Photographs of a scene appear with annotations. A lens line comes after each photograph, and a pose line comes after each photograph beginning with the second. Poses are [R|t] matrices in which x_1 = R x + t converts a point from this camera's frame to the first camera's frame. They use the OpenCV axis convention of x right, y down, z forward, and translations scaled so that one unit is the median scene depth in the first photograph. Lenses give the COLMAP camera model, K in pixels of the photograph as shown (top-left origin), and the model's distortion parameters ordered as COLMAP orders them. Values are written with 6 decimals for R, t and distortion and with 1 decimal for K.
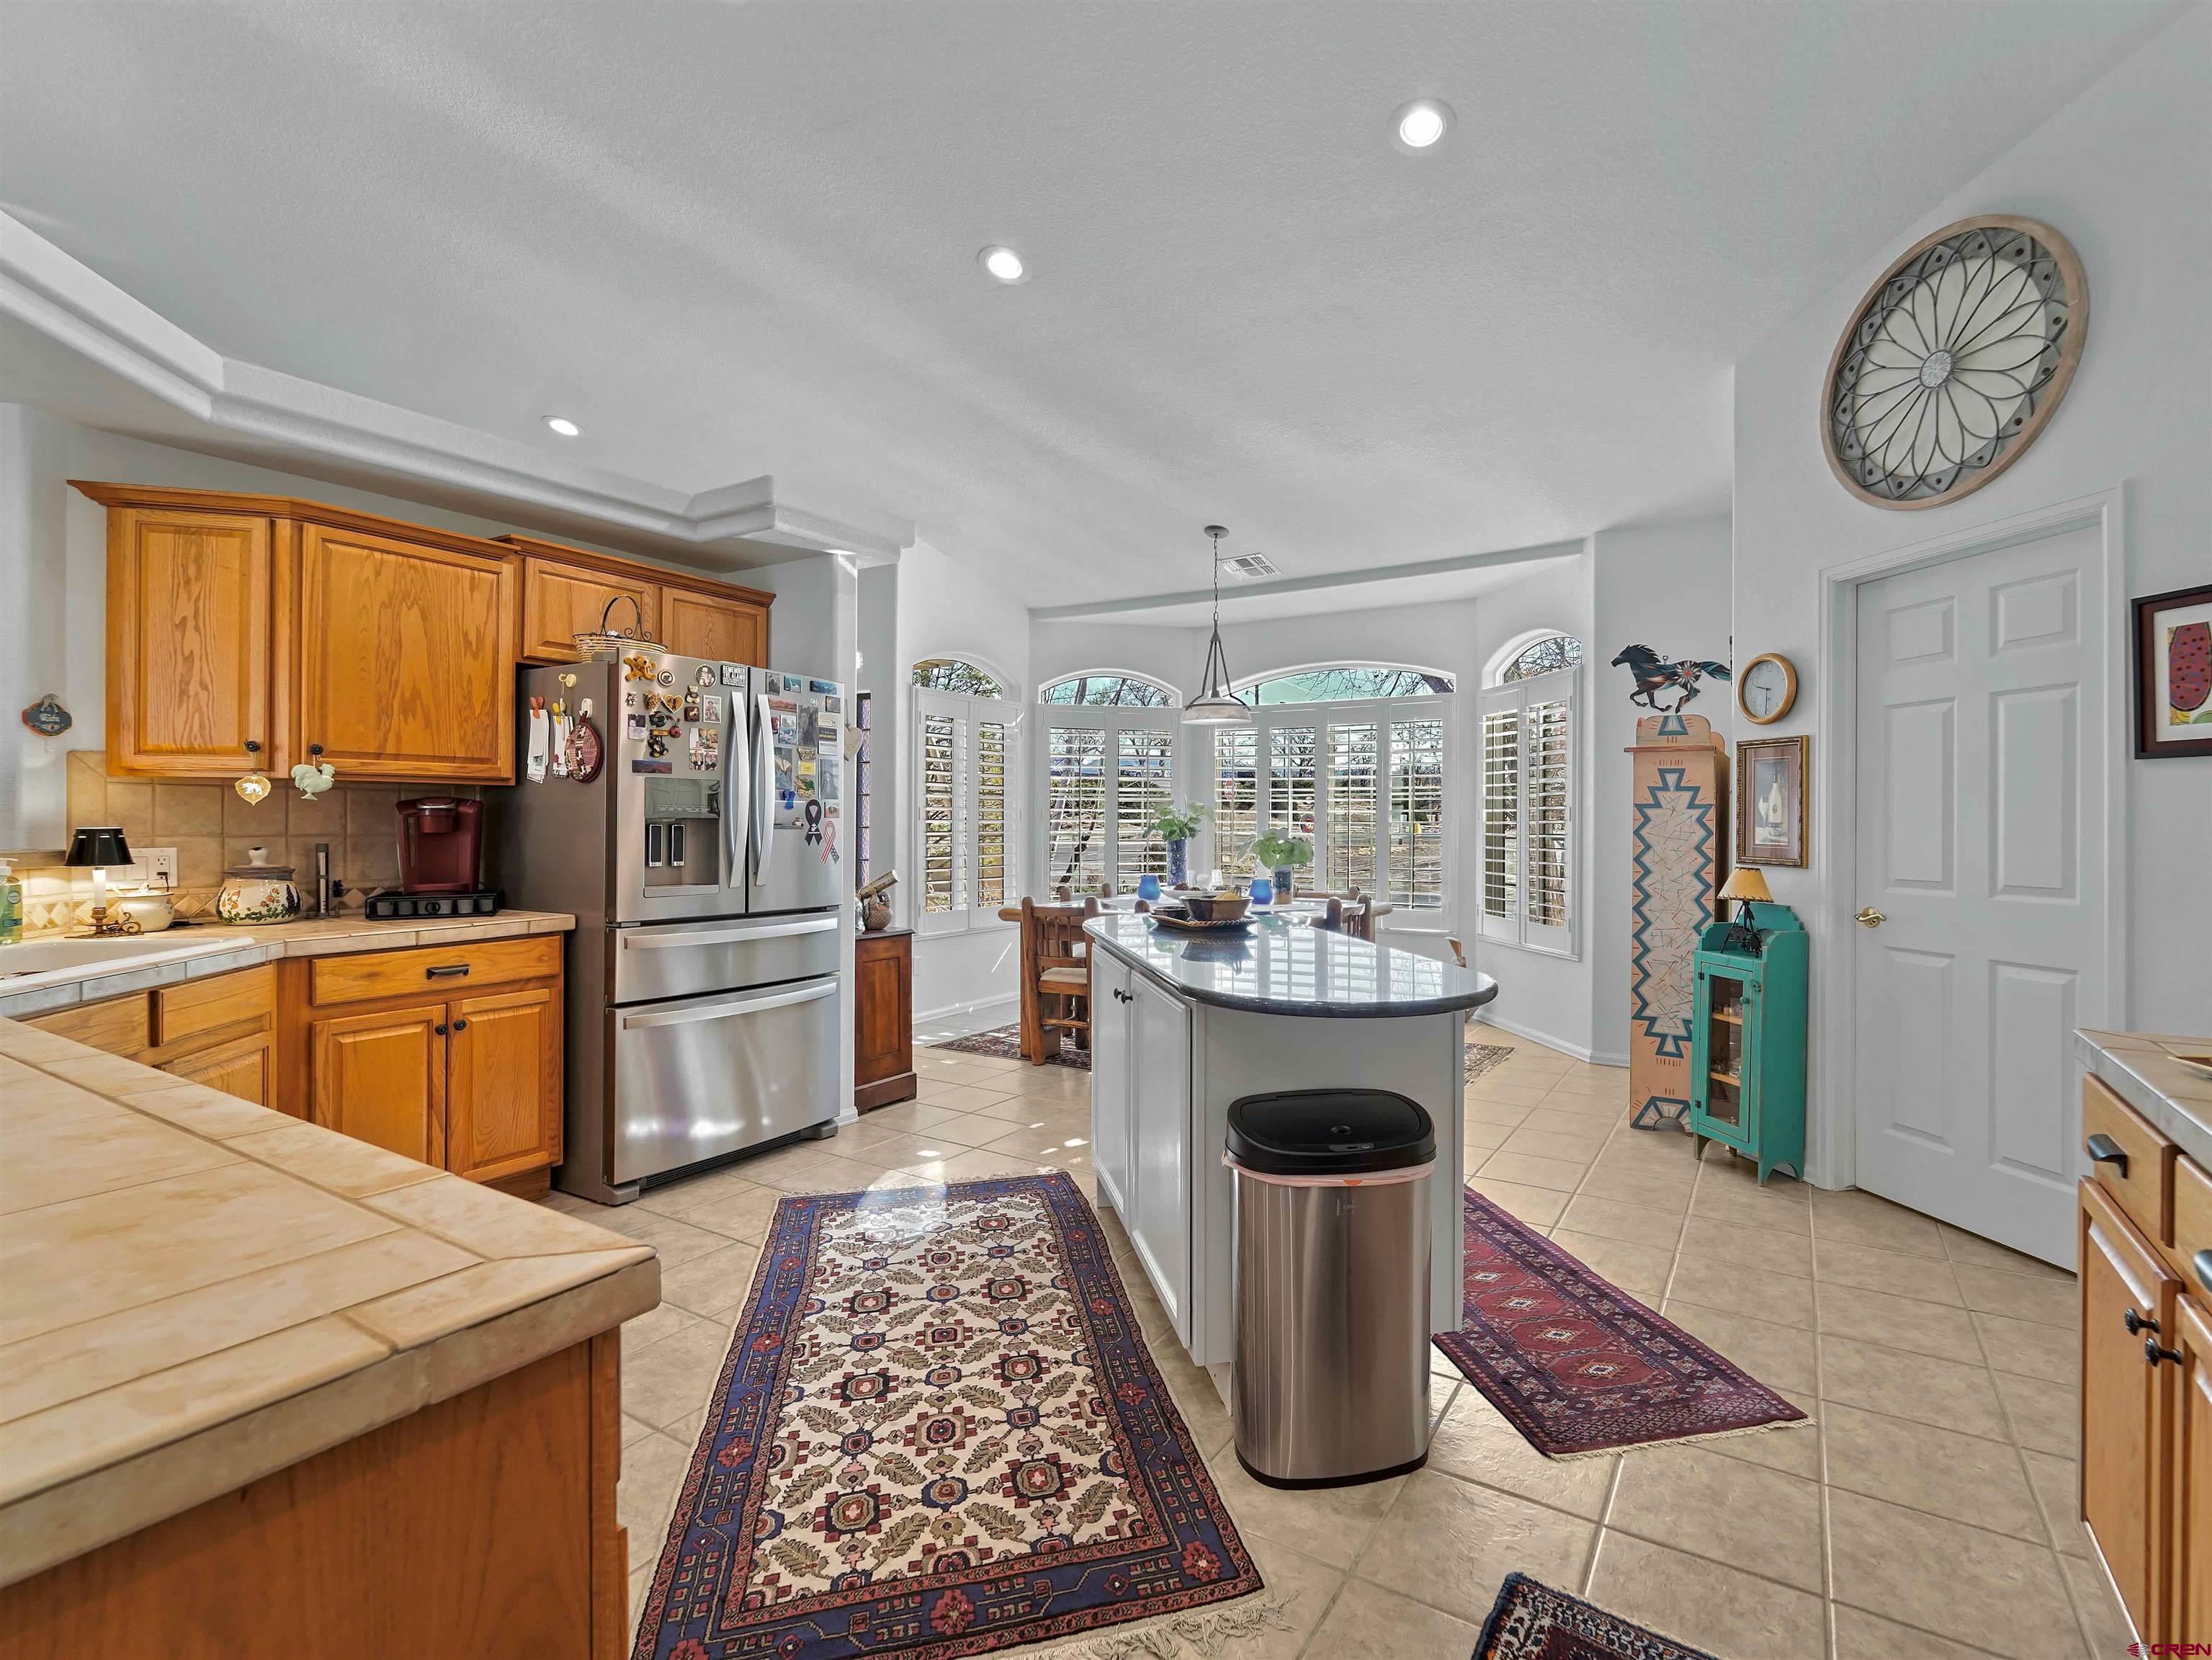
lens RADIAL K [[1035.0, 0, 1188.2], [0, 1035.0, 827.1], [0, 0, 1]] dist [0.001940, 0.000131]
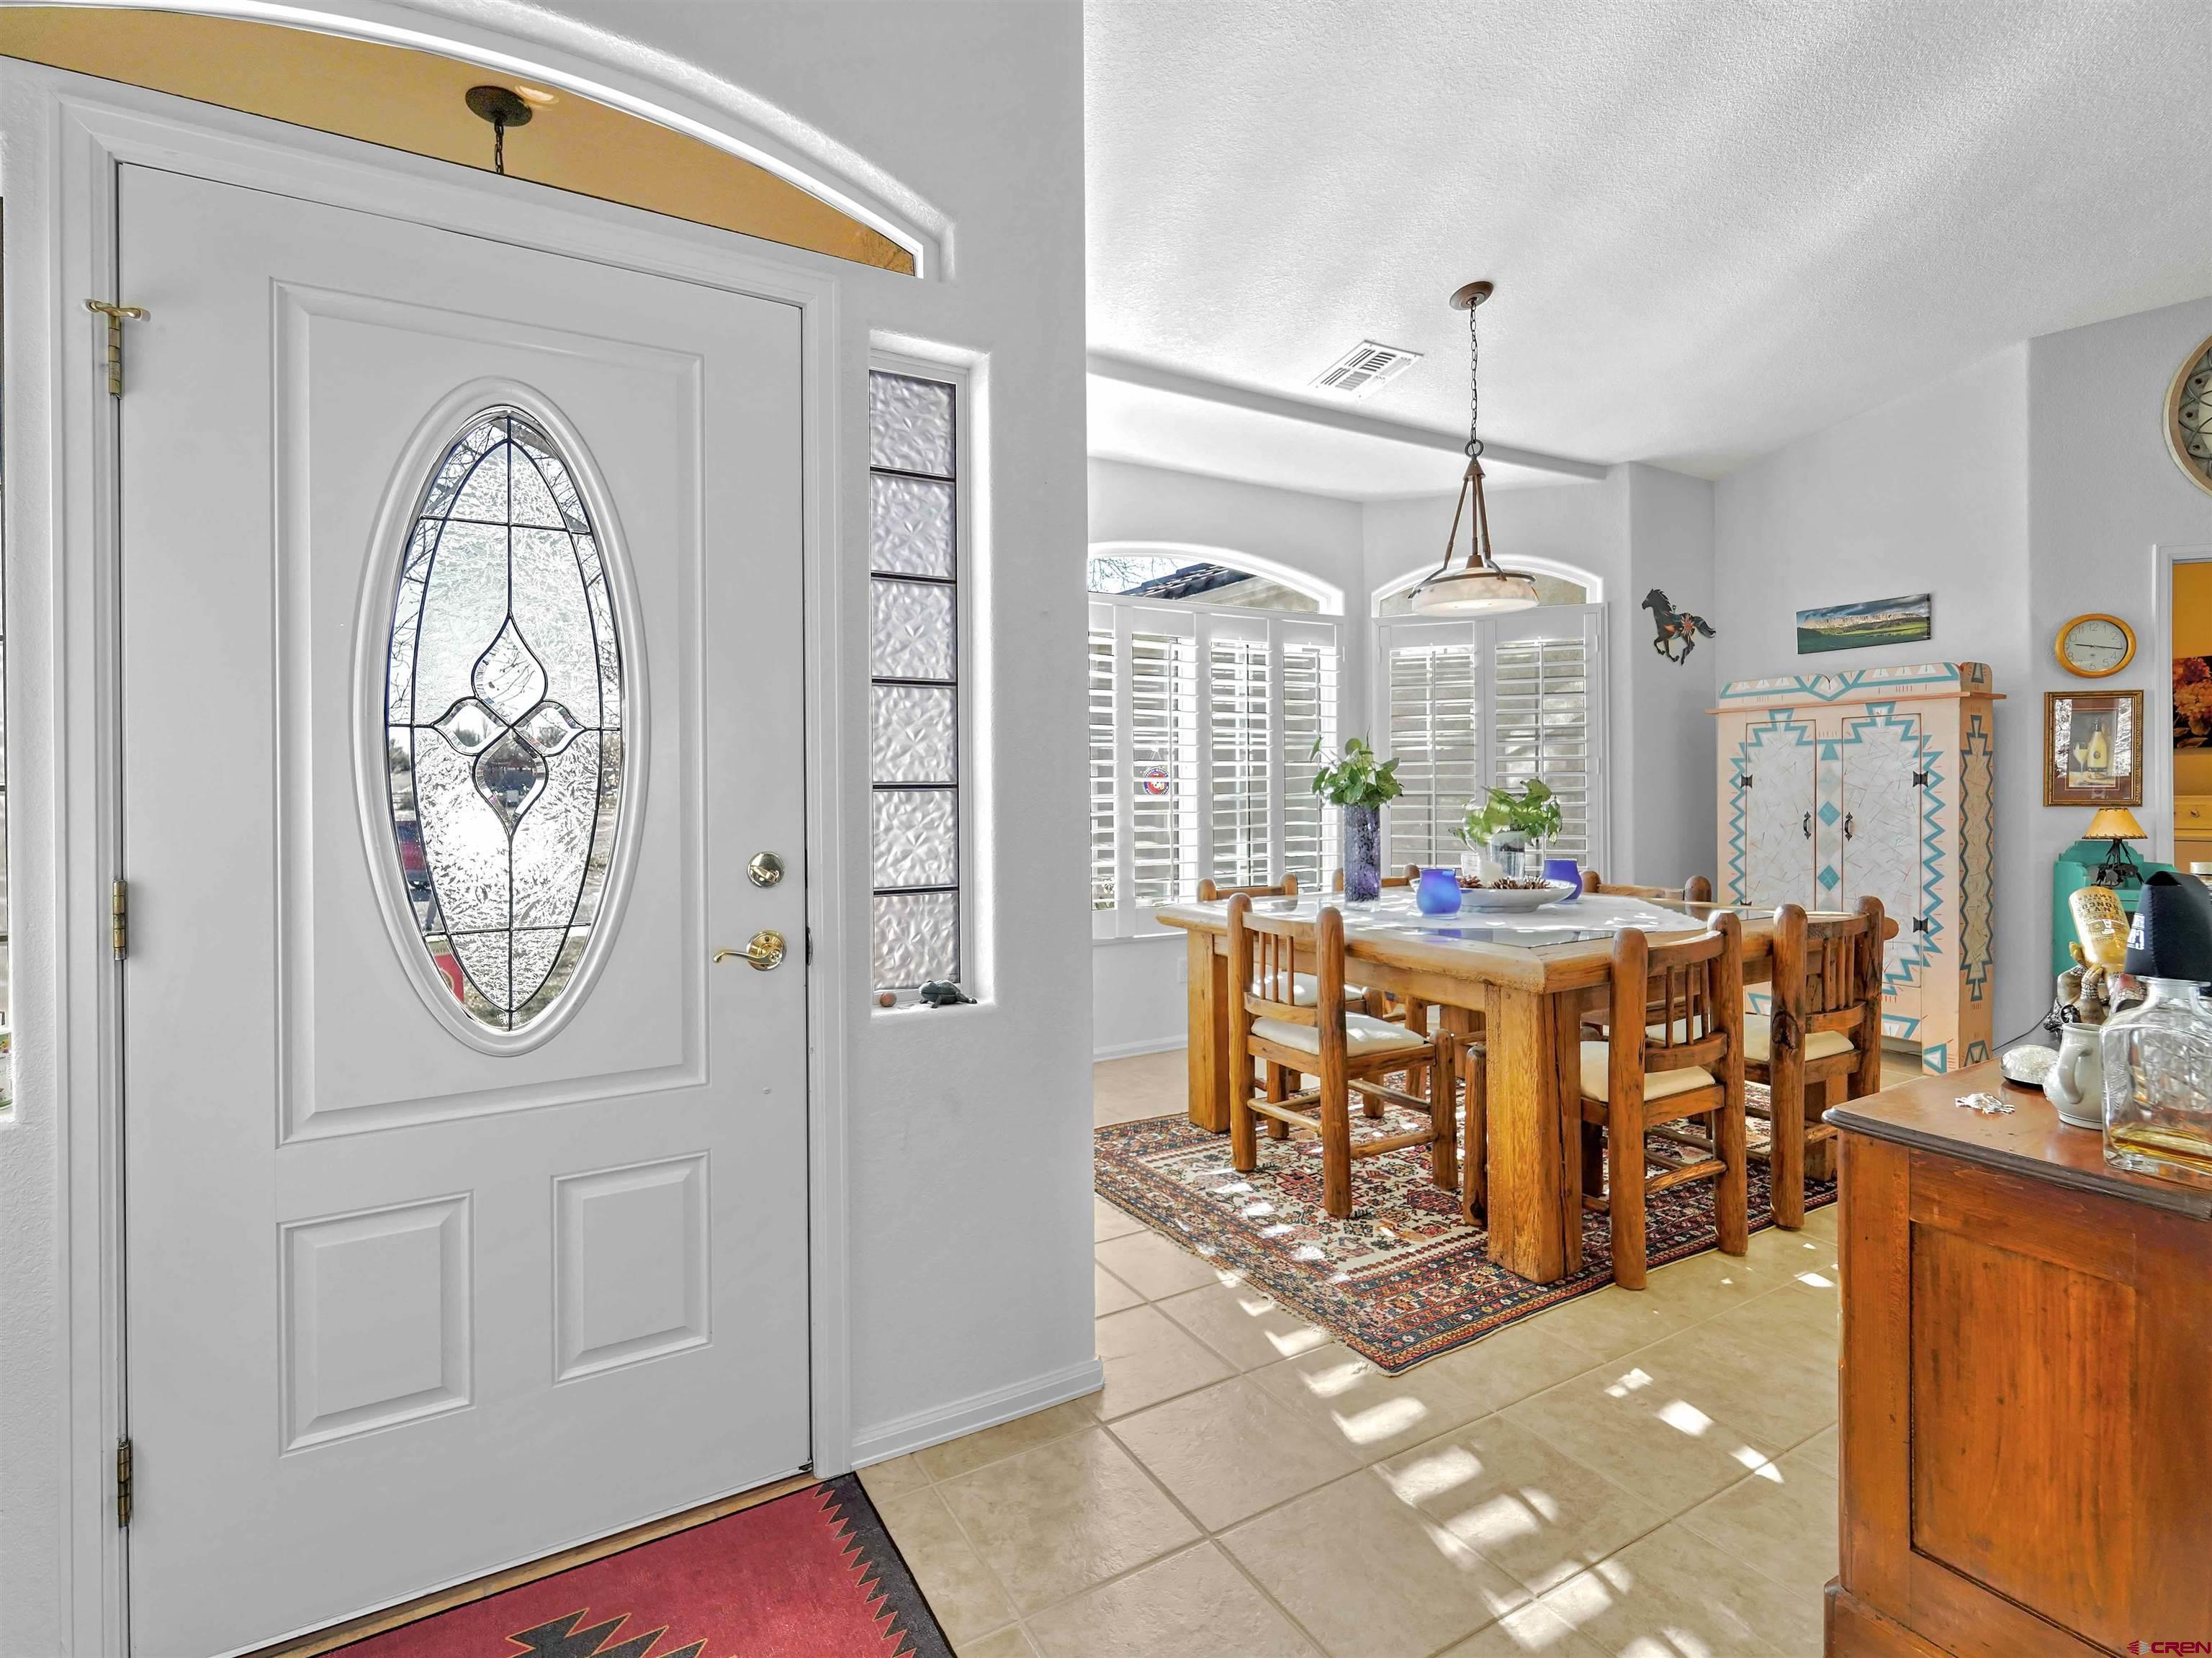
lens RADIAL K [[1036.3, 0, 1052.7], [0, 1036.3, 790.2], [0, 0, 1]] dist [0.000232, -0.000627]
pose [[0.519854, -0.006137, 0.854233, -1.204765], [0.015710, 0.999874, -0.002377, 0.006380], [-0.854111, 0.014656, 0.519885, 1.735390]]
